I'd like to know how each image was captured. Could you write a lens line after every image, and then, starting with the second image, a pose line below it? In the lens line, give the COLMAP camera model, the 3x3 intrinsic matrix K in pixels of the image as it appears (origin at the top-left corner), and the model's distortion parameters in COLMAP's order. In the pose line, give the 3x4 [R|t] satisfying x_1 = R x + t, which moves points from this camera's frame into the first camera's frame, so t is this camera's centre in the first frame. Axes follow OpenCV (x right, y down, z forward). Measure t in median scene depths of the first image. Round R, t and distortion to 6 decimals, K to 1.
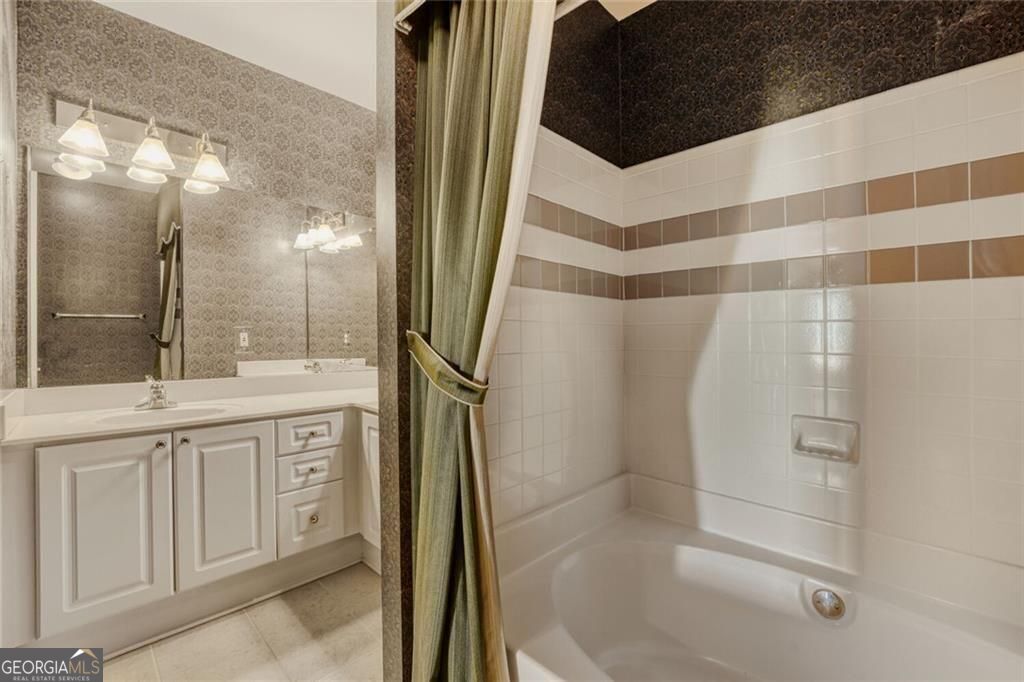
lens RADIAL K [[433.3, 0, 504.8], [0, 433.3, 339.2], [0, 0, 1]] dist [-0.000768, -0.000318]
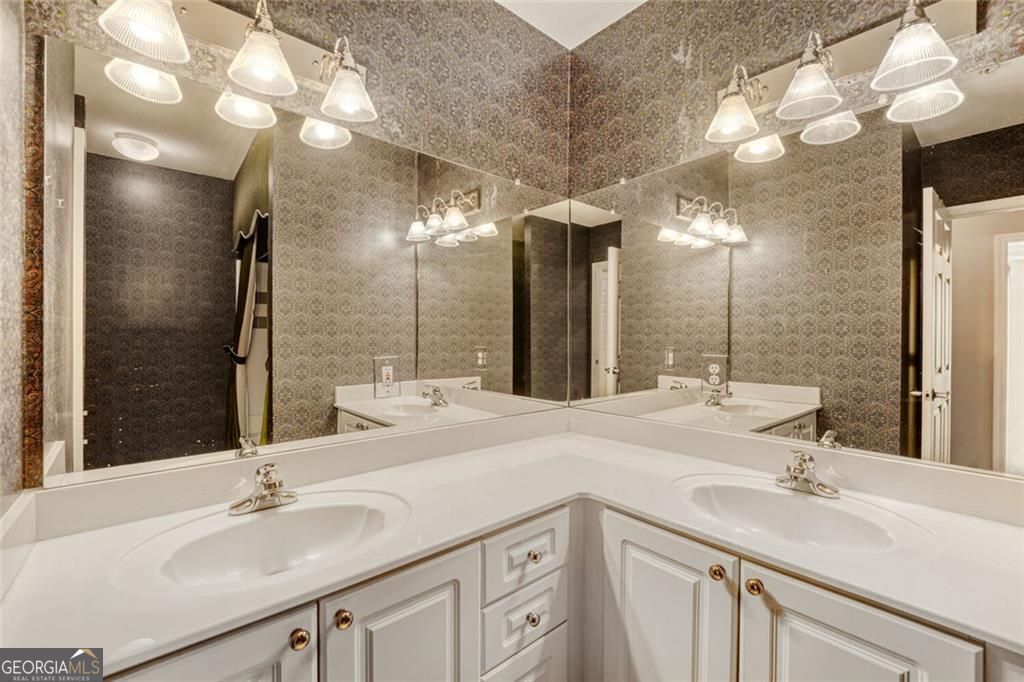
lens RADIAL K [[431.7, 0, 531.4], [0, 431.7, 334.6], [0, 0, 1]] dist [-0.007220, 0.000738]
pose [[0.998932, -0.003191, -0.046103, -0.329243], [0.002857, 0.999969, -0.007317, -0.050651], [0.046125, 0.007178, 0.998910, 0.345024]]
